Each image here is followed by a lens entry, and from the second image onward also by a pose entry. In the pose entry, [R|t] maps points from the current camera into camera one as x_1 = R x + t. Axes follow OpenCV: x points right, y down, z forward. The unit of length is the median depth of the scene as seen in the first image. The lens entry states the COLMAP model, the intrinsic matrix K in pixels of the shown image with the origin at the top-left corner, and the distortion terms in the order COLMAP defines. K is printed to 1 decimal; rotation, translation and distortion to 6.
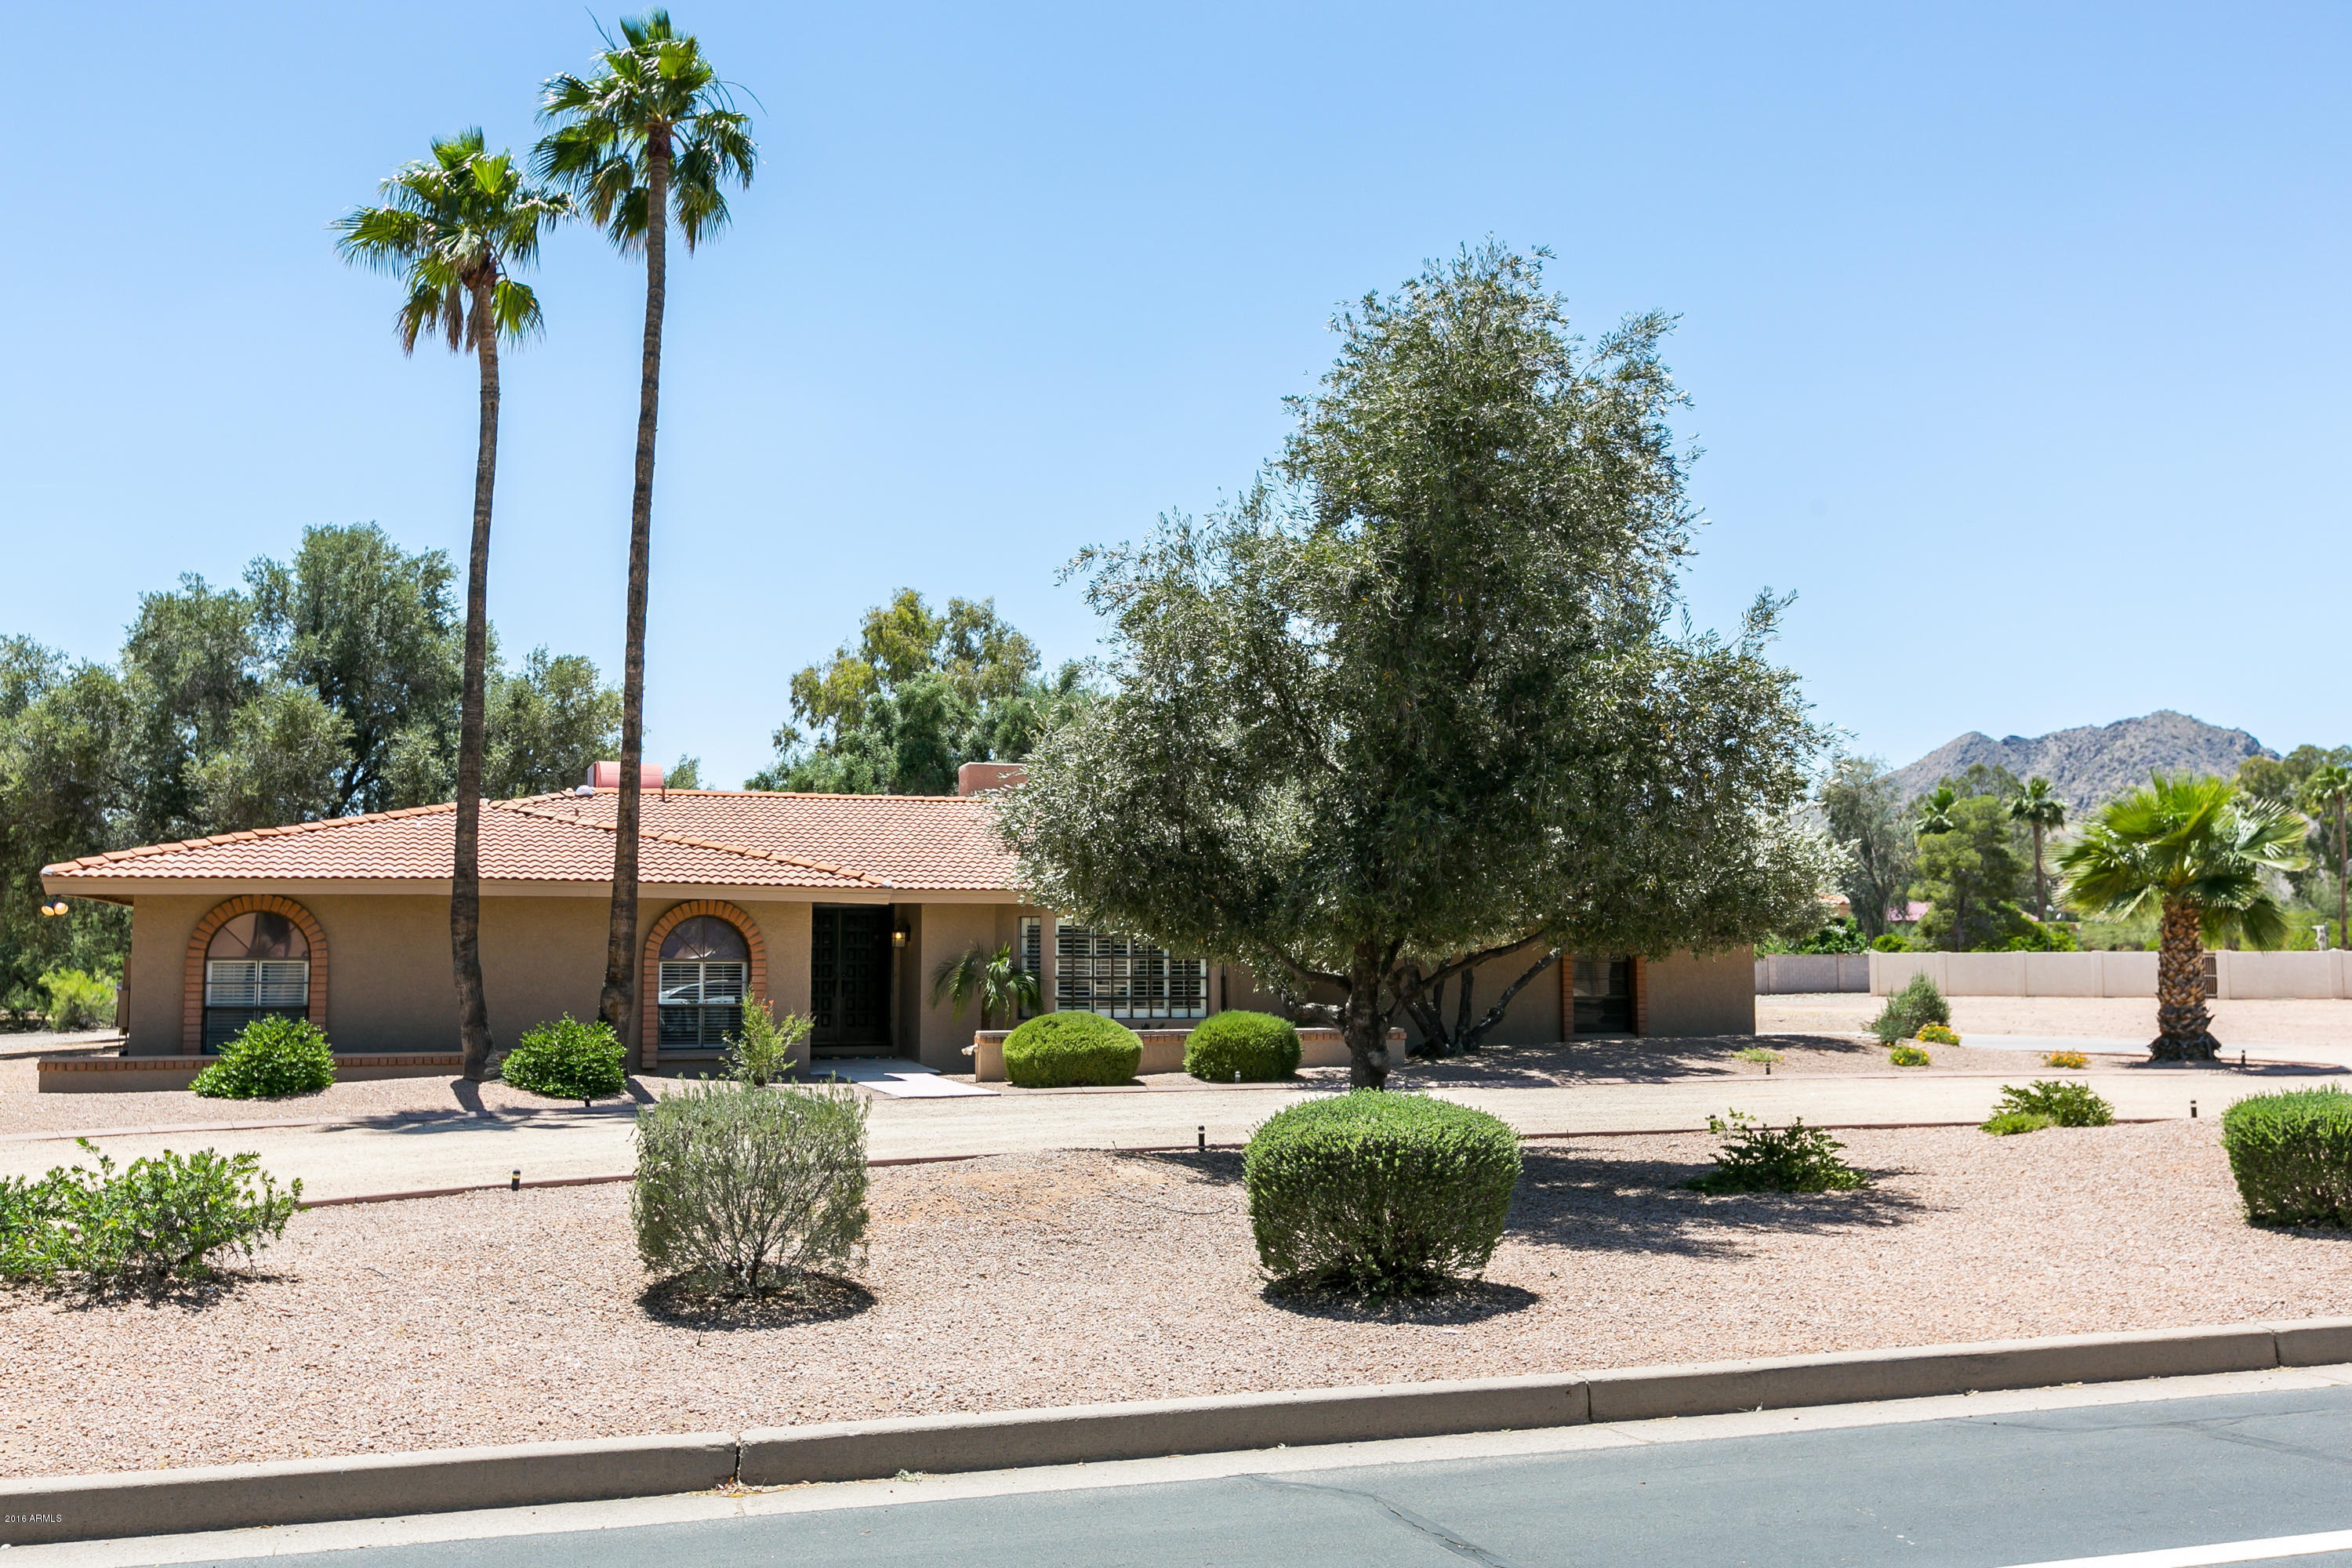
lens RADIAL K [[2015.7, 0, 1176.0], [0, 2015.7, 784.0], [0, 0, 1]] dist [0.004616, -0.001278]
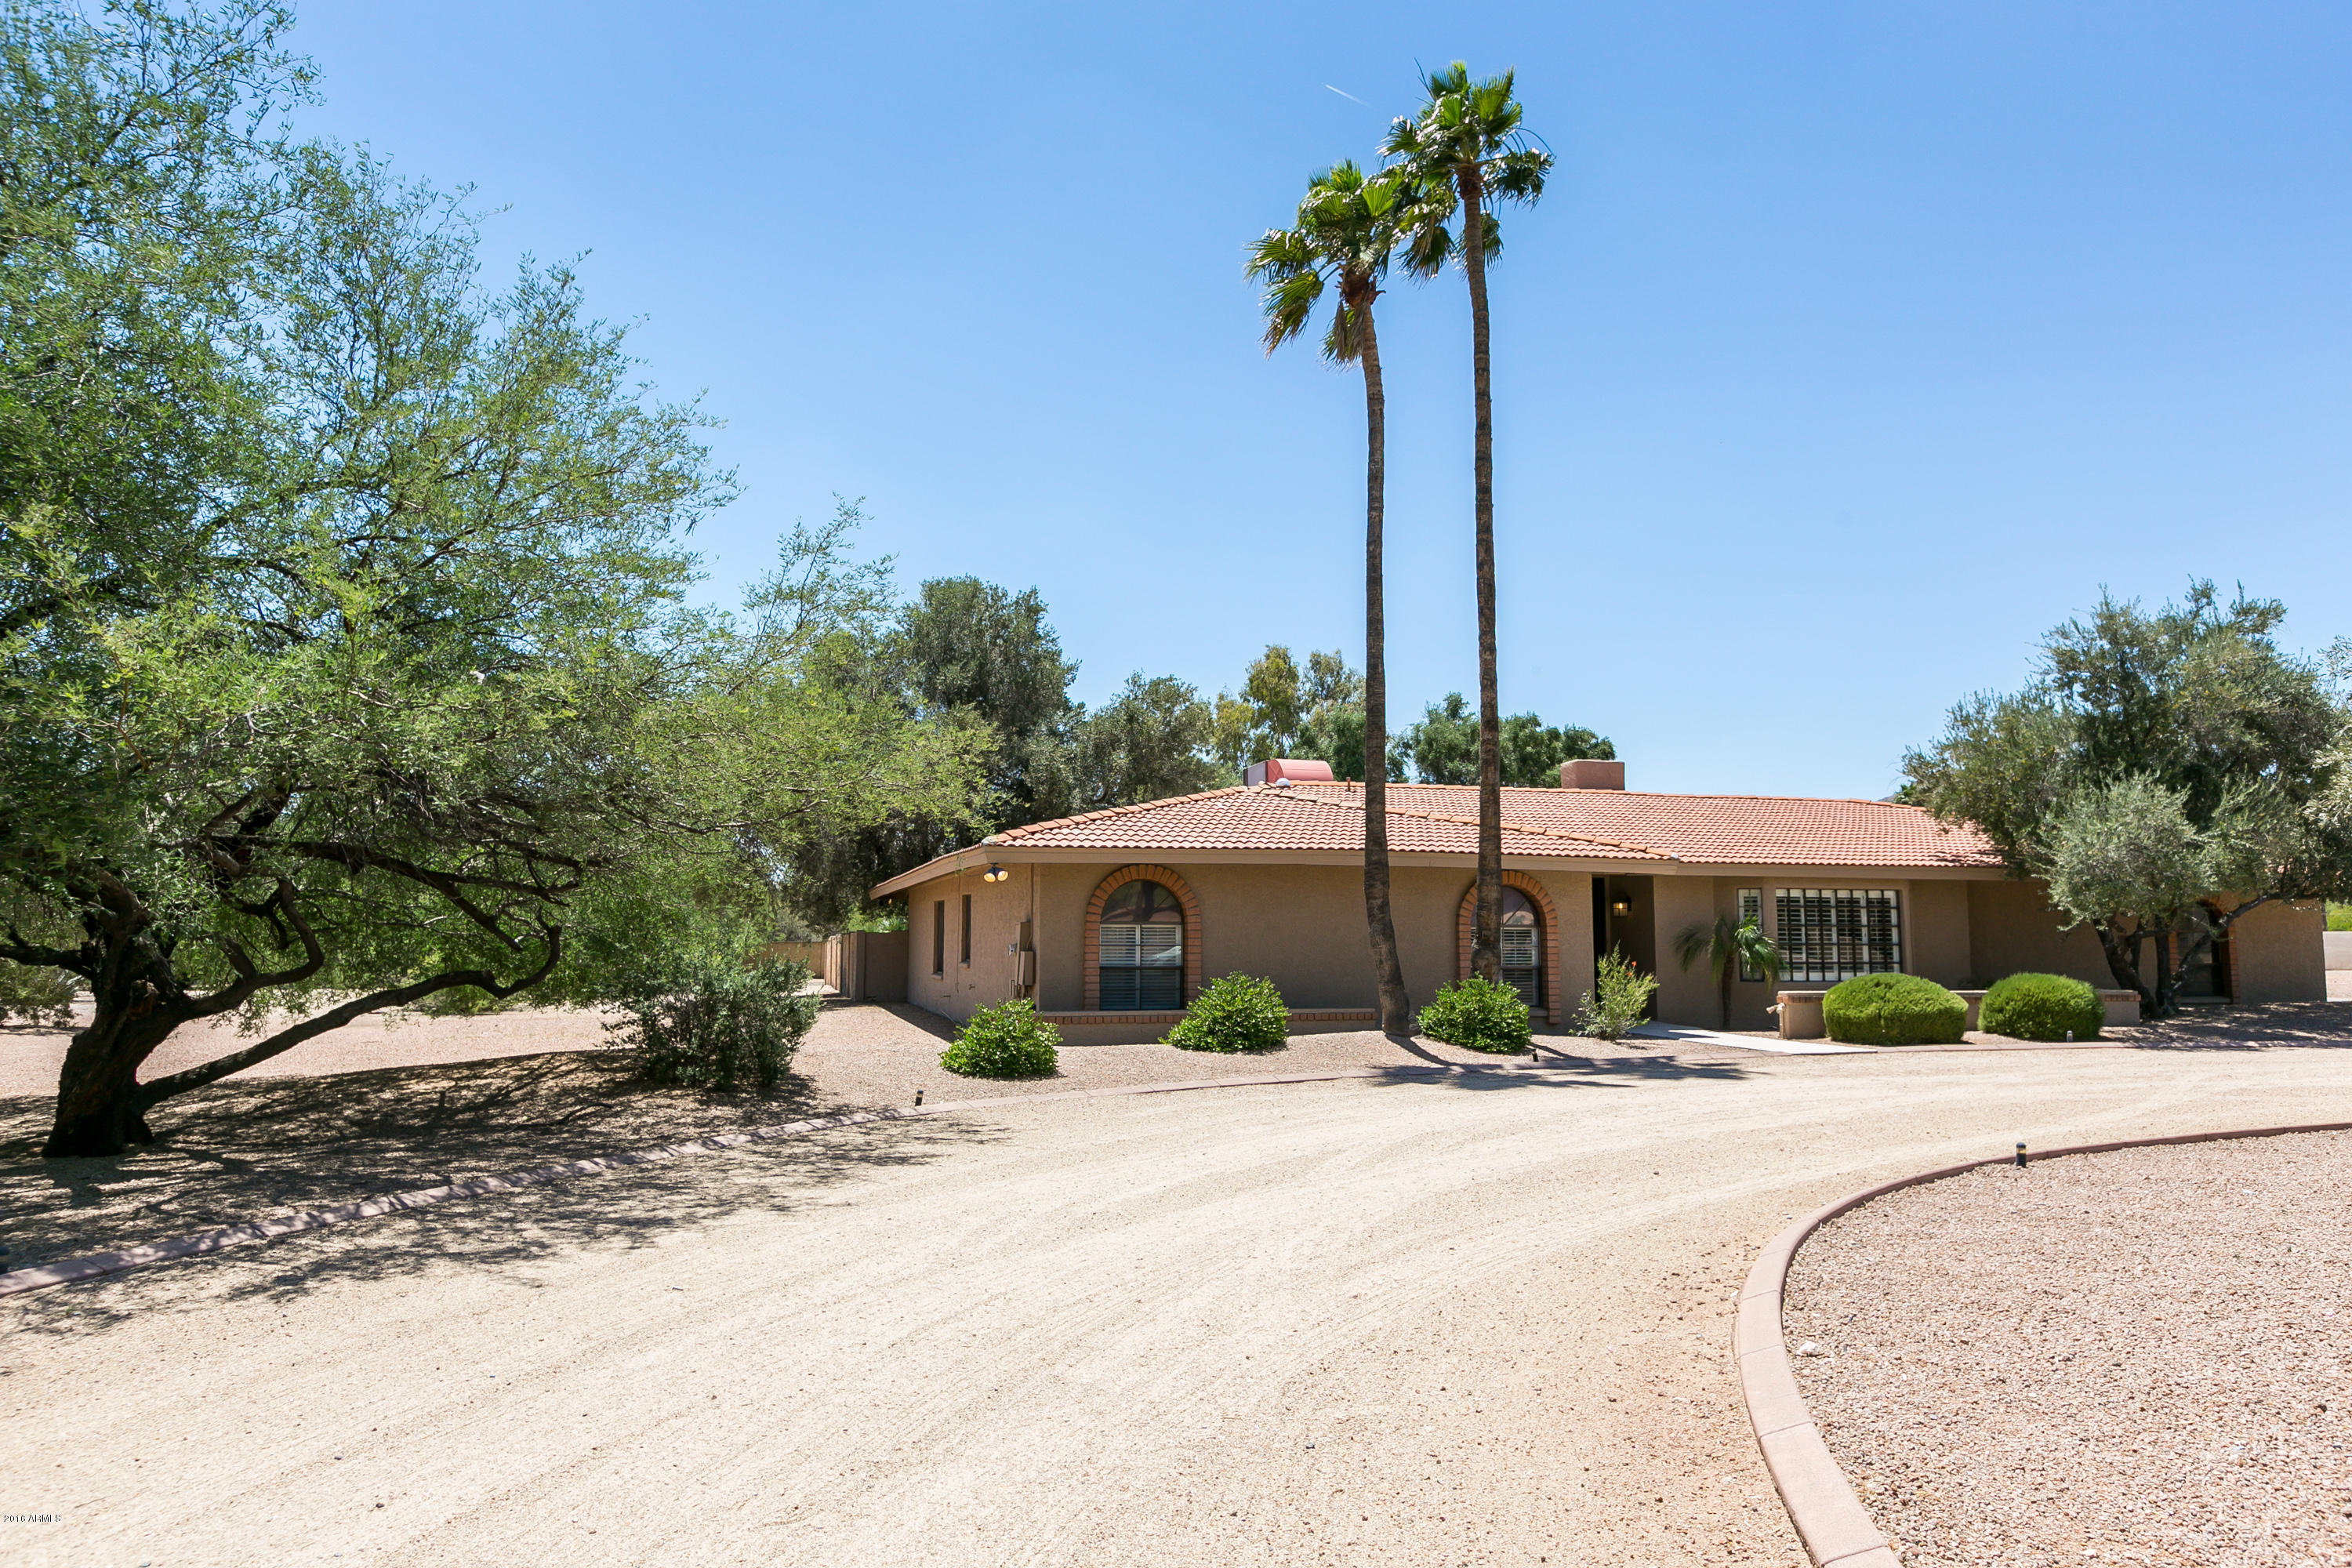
lens RADIAL K [[1477.0, 0, 1176.0], [0, 1477.0, 784.0], [0, 0, 1]] dist [0.006545, 0.001815]
pose [[0.997824, -0.006593, -0.065598, -0.382637], [0.005207, 0.999760, -0.021274, 0.028097], [0.065722, 0.020887, 0.997619, 0.196588]]
